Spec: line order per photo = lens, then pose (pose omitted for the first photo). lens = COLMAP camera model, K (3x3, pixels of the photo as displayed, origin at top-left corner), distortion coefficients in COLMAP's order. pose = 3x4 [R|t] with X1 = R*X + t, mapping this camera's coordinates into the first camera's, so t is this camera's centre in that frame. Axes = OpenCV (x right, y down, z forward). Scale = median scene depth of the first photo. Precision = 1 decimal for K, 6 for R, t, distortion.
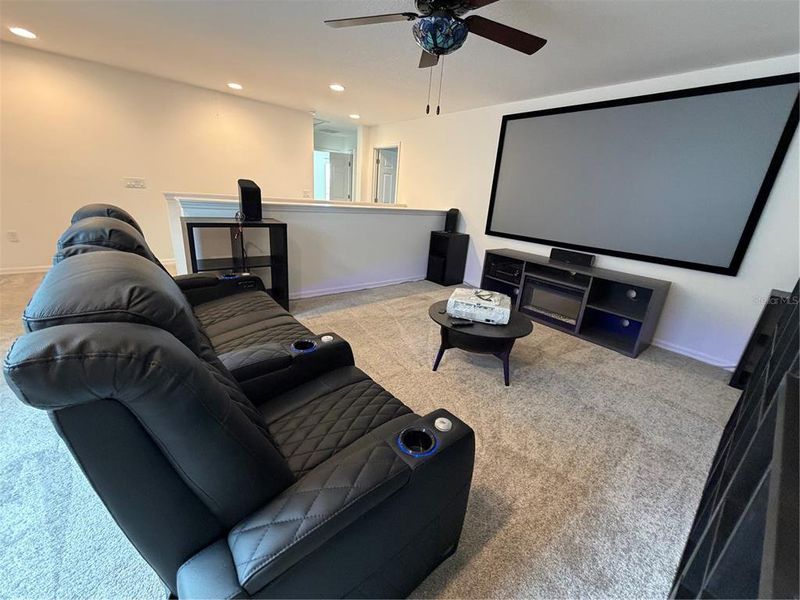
lens RADIAL K [[320.2, 0, 400.0], [0, 320.2, 300.0], [0, 0, 1]] dist [0.000797, 0.000282]
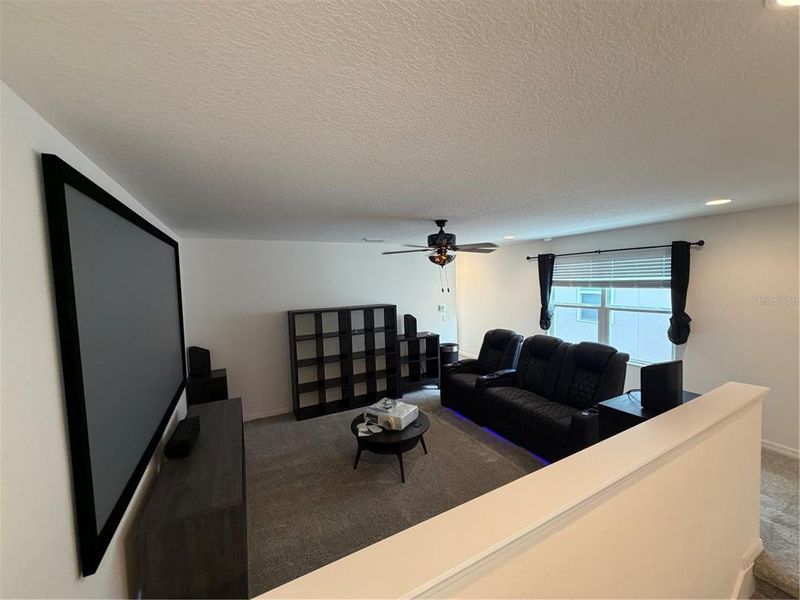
lens RADIAL K [[320.2, 0, 400.0], [0, 320.2, 300.0], [0, 0, 1]] dist [0.000797, 0.000282]
pose [[-0.973851, -0.059448, 0.219272, -0.030534], [0.031021, 0.921324, 0.387557, -0.744832], [-0.225060, 0.384225, -0.895388, 1.612421]]
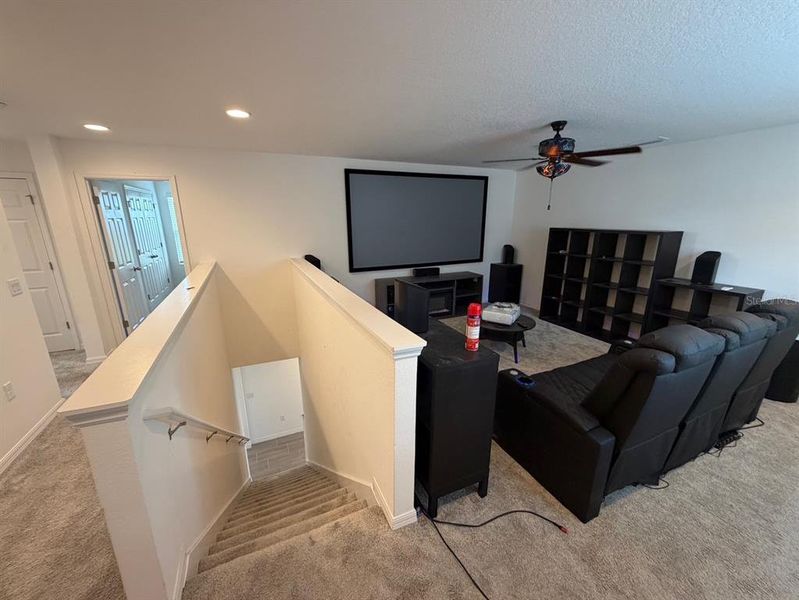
lens RADIAL K [[316.1, 0, 403.3], [0, 316.1, 302.0], [0, 0, 1]] dist [-0.000455, 0.000258]
pose [[0.253534, -0.328288, 0.909916, -1.032226], [0.326966, 0.914370, 0.238791, -0.459615], [-0.910392, 0.236970, 0.339163, 0.731013]]
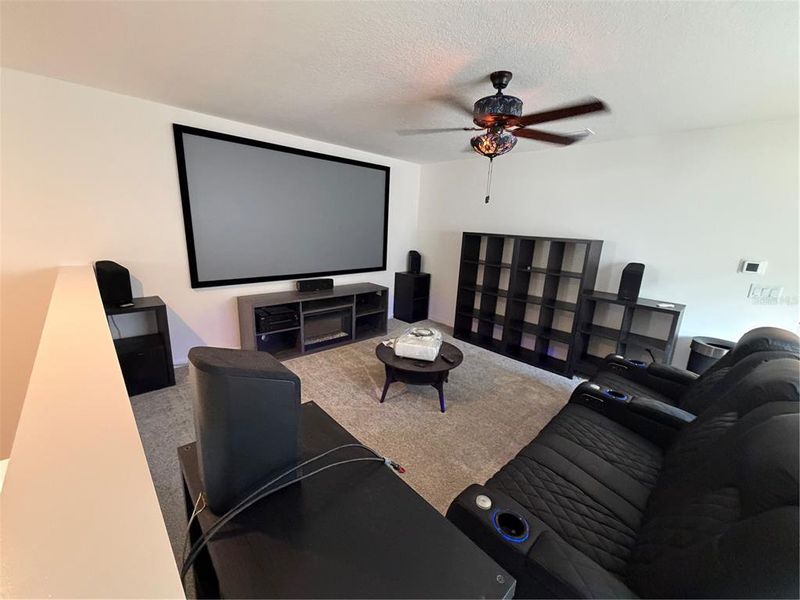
lens RADIAL K [[316.5, 0, 403.8], [0, 316.5, 302.0], [0, 0, 1]] dist [-0.000455, 0.000258]
pose [[-0.063388, -0.319697, 0.945397, -0.641143], [0.265279, 0.907825, 0.324778, -0.415475], [-0.962086, 0.271381, 0.027264, 0.799543]]
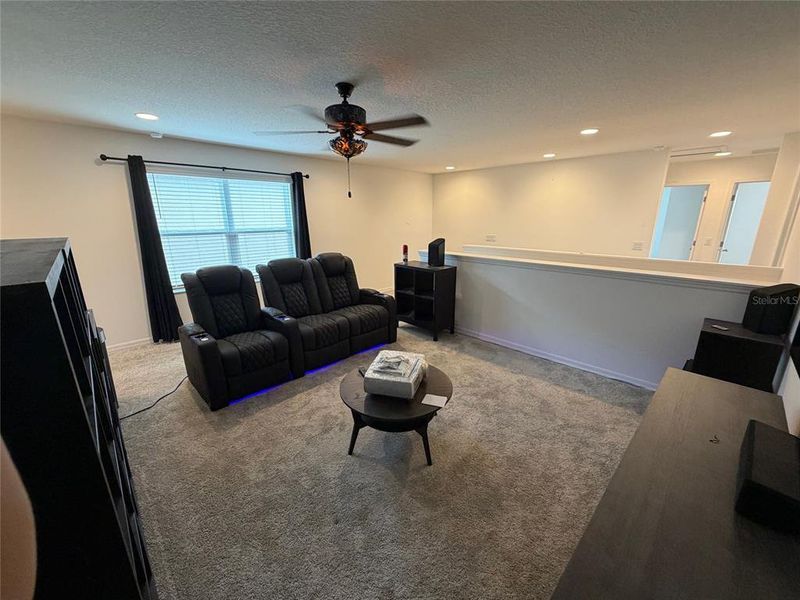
lens RADIAL K [[320.2, 0, 400.0], [0, 320.2, 300.0], [0, 0, 1]] dist [0.000797, 0.000282]
pose [[0.080600, 0.181355, -0.980109, 0.902031], [-0.310271, 0.939020, 0.148237, -0.255749], [0.947225, 0.292151, 0.131954, 0.673108]]
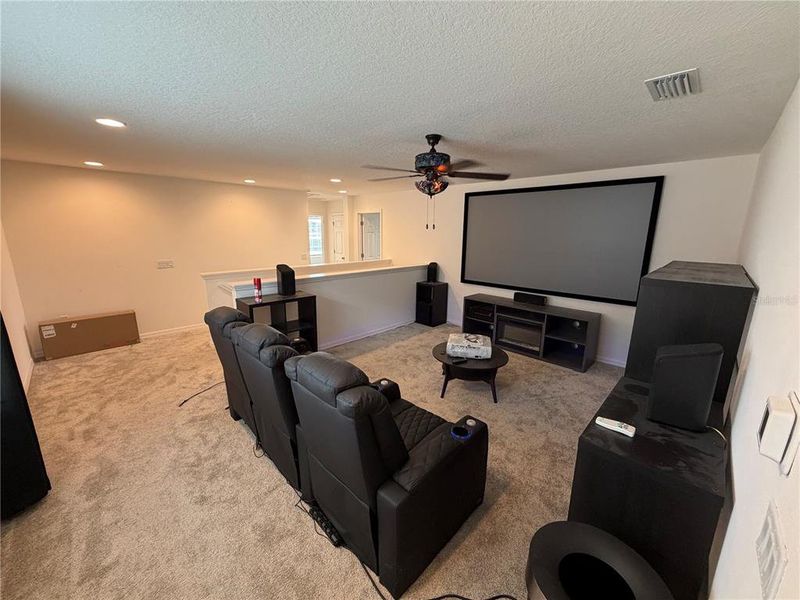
lens RADIAL K [[319.9, 0, 397.3], [0, 319.9, 301.5], [0, 0, 1]] dist [0.000291, 0.000024]
pose [[0.992994, -0.084454, 0.082647, -0.126339], [0.092141, 0.991289, -0.094108, -0.057904], [-0.073980, 0.101064, 0.992126, -0.291500]]
